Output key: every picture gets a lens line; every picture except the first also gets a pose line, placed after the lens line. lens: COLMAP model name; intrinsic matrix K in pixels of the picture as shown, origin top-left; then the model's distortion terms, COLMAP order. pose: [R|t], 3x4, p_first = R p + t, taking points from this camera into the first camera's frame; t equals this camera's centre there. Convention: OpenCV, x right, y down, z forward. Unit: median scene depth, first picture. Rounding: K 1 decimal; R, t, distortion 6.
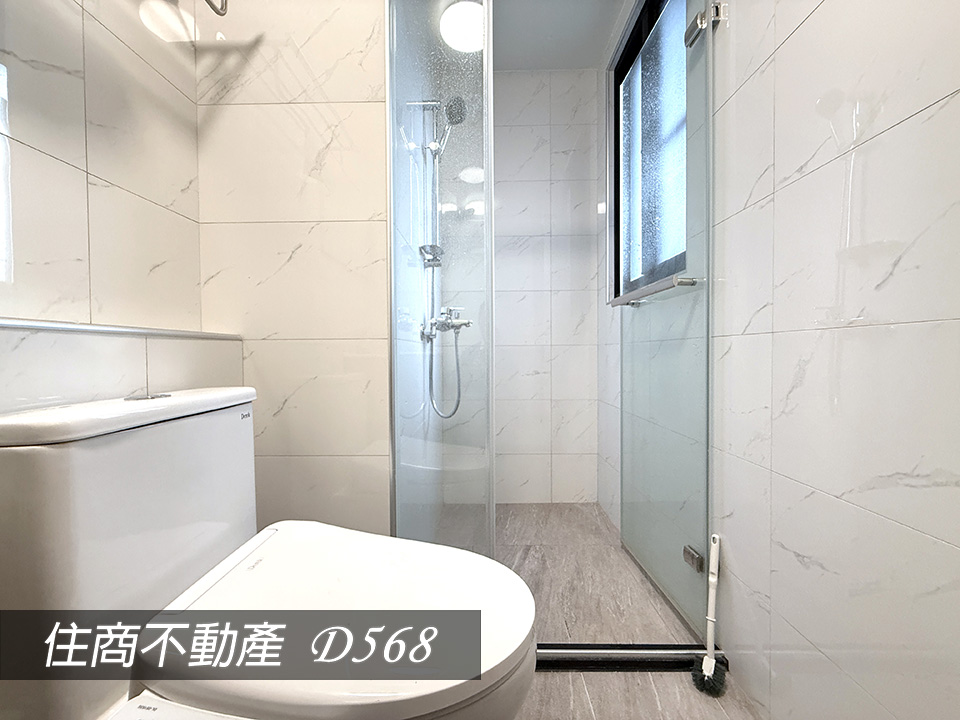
lens RADIAL K [[383.3, 0, 476.4], [0, 383.3, 359.8], [0, 0, 1]] dist [-0.000515, 0.000095]
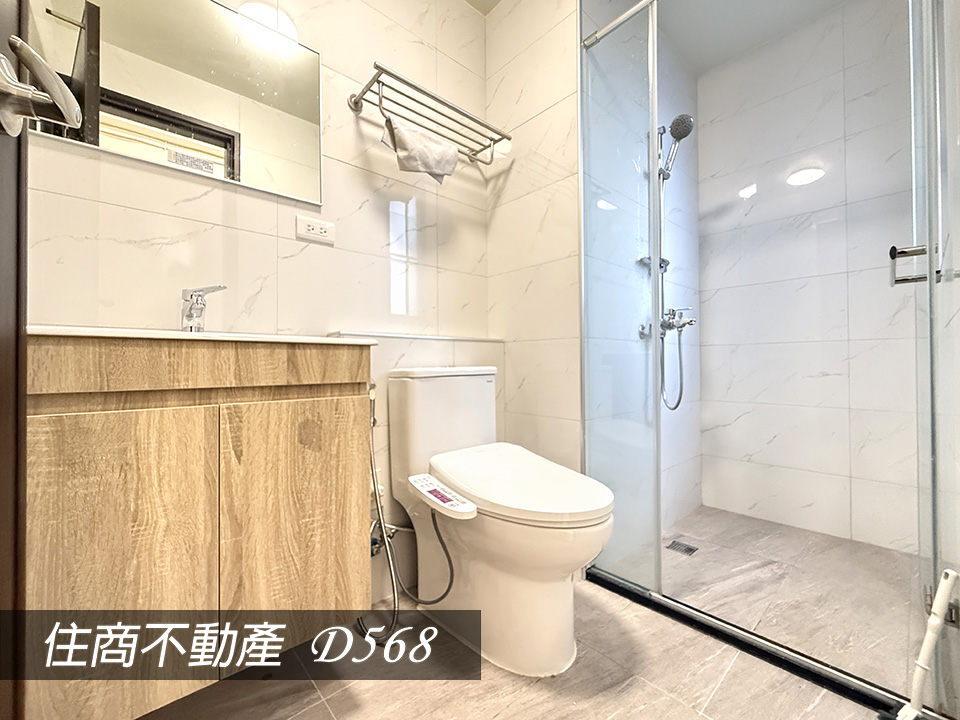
lens RADIAL K [[395.0, 0, 480.0], [0, 395.0, 360.0], [0, 0, 1]] dist [-0.001266, -0.000153]
pose [[0.683207, -0.005637, -0.730203, 0.557629], [-0.011706, 0.999757, -0.018670, 0.056962], [0.730131, 0.021303, 0.682976, -0.249542]]
